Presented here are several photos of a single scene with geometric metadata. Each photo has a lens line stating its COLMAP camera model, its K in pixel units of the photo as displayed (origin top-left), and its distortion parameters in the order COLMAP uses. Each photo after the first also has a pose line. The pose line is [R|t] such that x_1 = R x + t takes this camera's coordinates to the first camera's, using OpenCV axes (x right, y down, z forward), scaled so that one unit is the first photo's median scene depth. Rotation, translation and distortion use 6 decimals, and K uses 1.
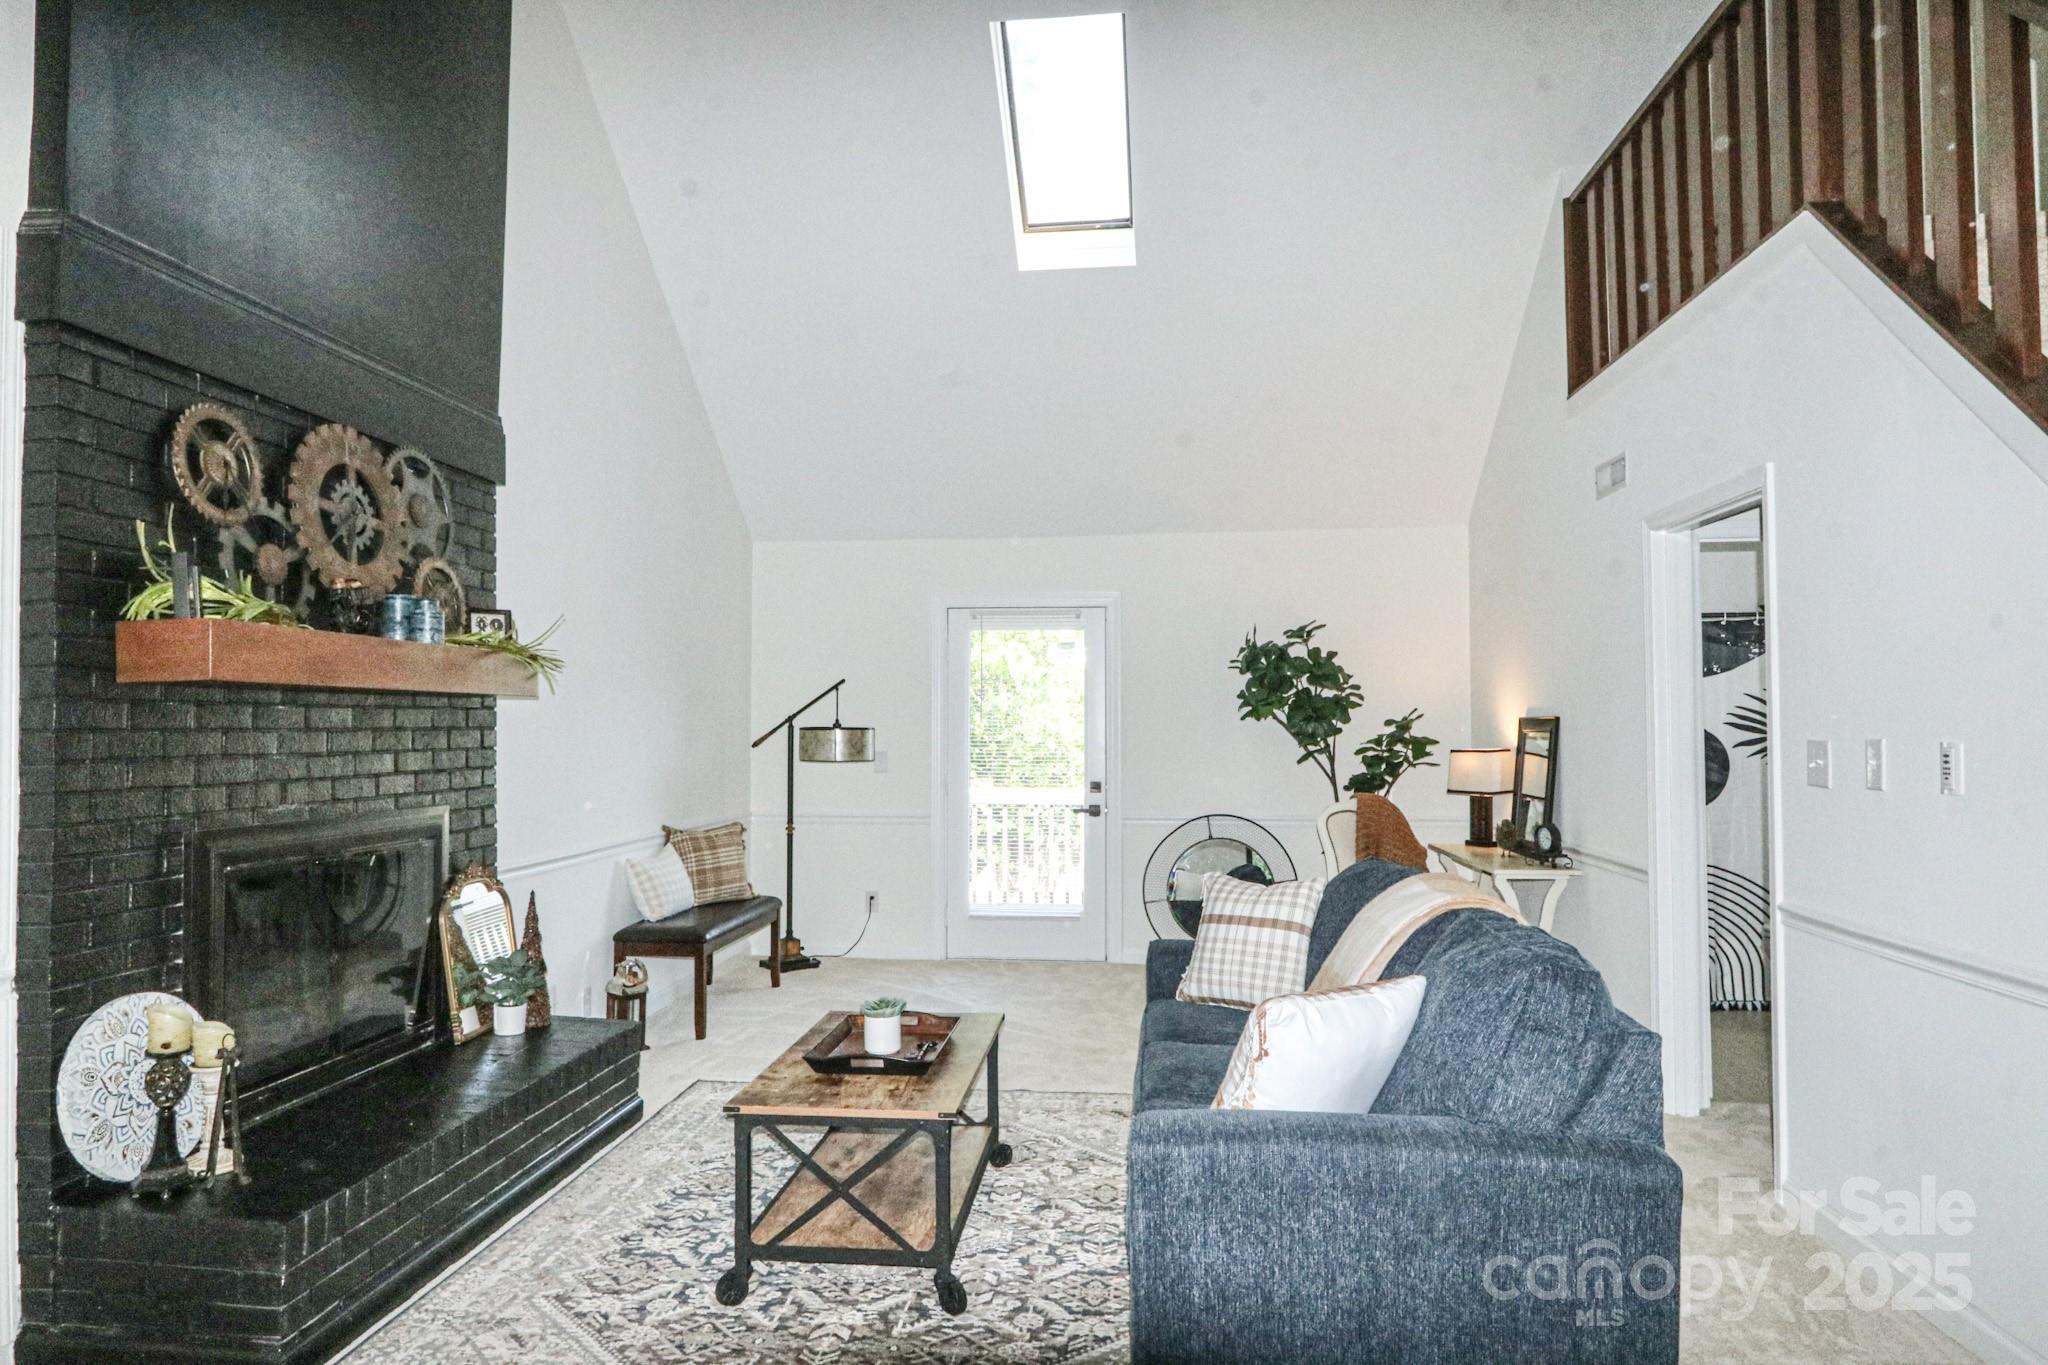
lens RADIAL K [[1275.1, 0, 1006.2], [0, 1275.1, 681.2], [0, 0, 1]] dist [-0.020410, 0.013708]
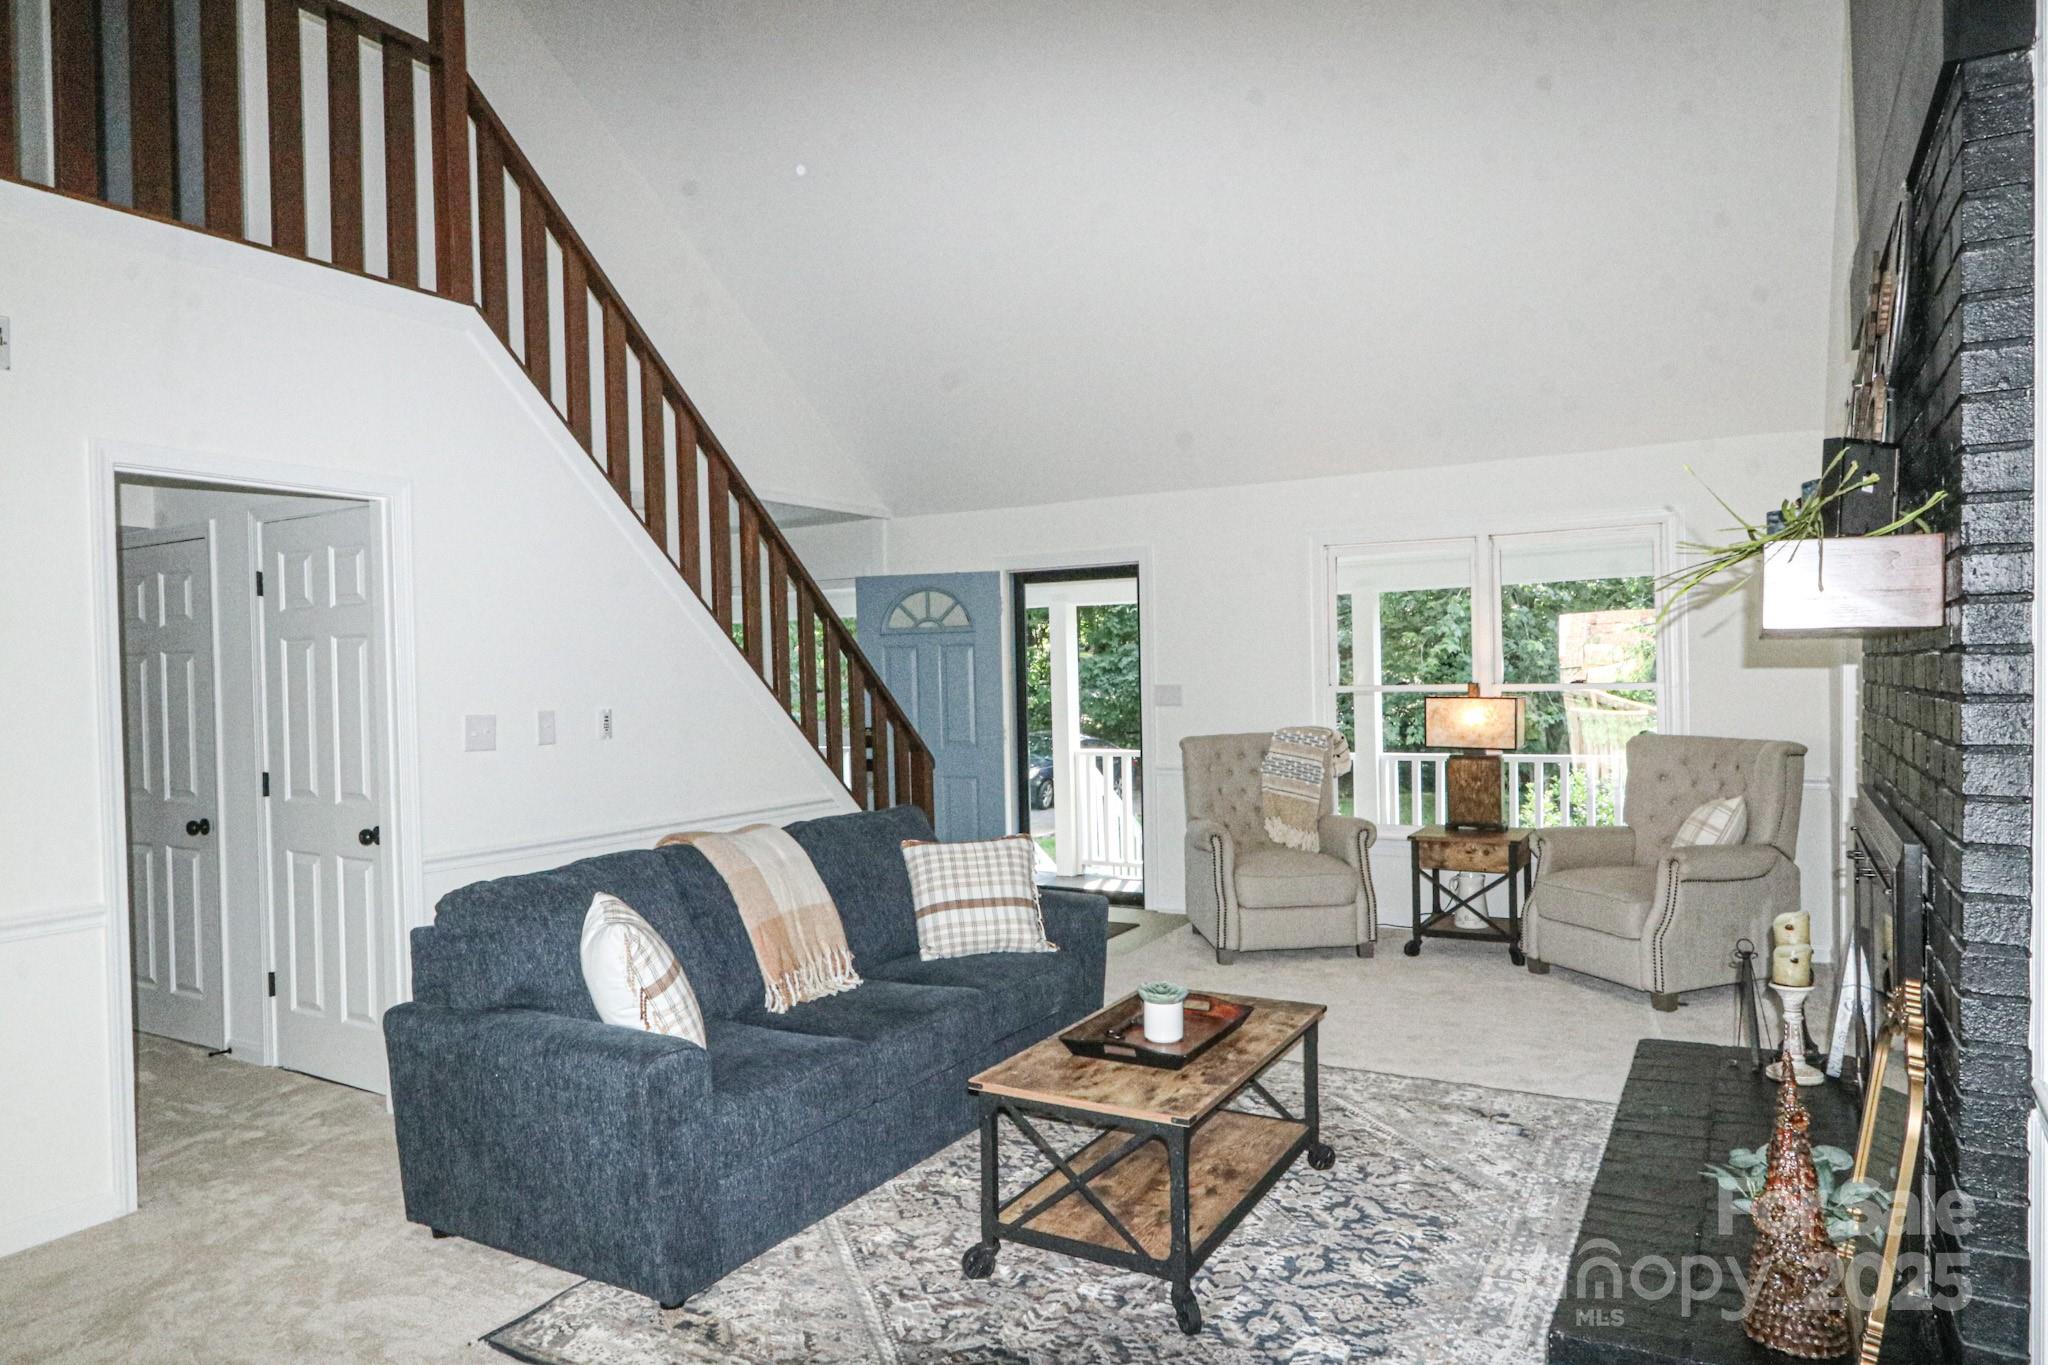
lens RADIAL K [[1275.1, 0, 1006.2], [0, 1275.1, 681.2], [0, 0, 1]] dist [-0.020410, 0.013708]
pose [[-0.912506, 0.019143, 0.408616, -0.359428], [0.007273, 0.999506, -0.030585, 0.051059], [-0.408999, -0.024937, -0.912194, 1.809580]]
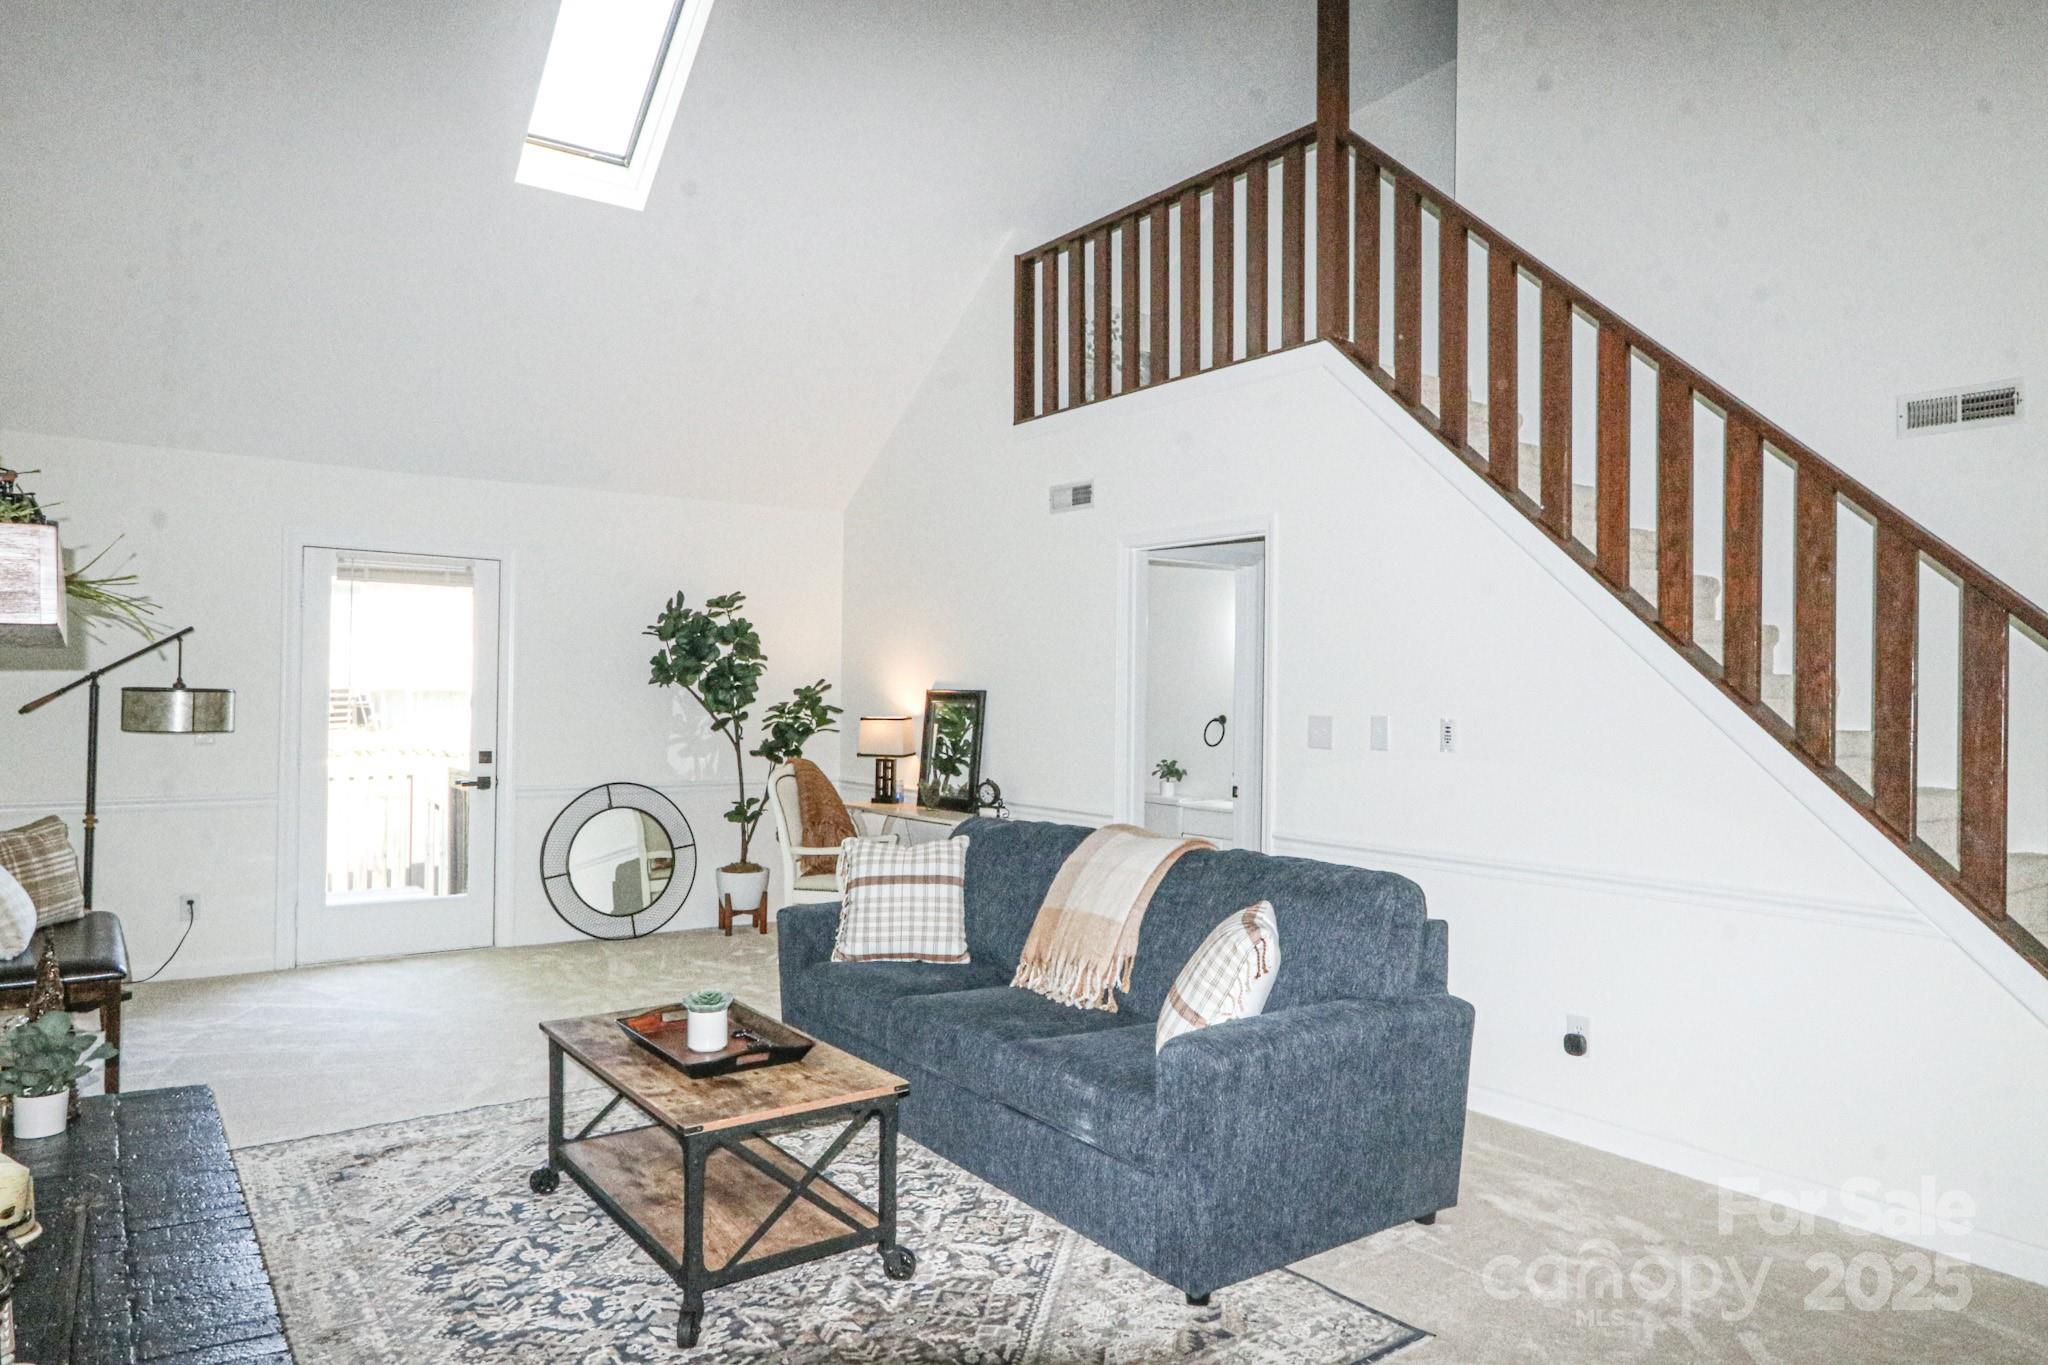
lens RADIAL K [[1275.1, 0, 1006.2], [0, 1275.1, 681.2], [0, 0, 1]] dist [-0.020410, 0.013708]
pose [[0.738027, 0.018347, 0.674522, -0.537538], [-0.039594, 0.999085, 0.016146, -0.001292], [-0.673609, -0.038623, 0.738078, 0.166502]]
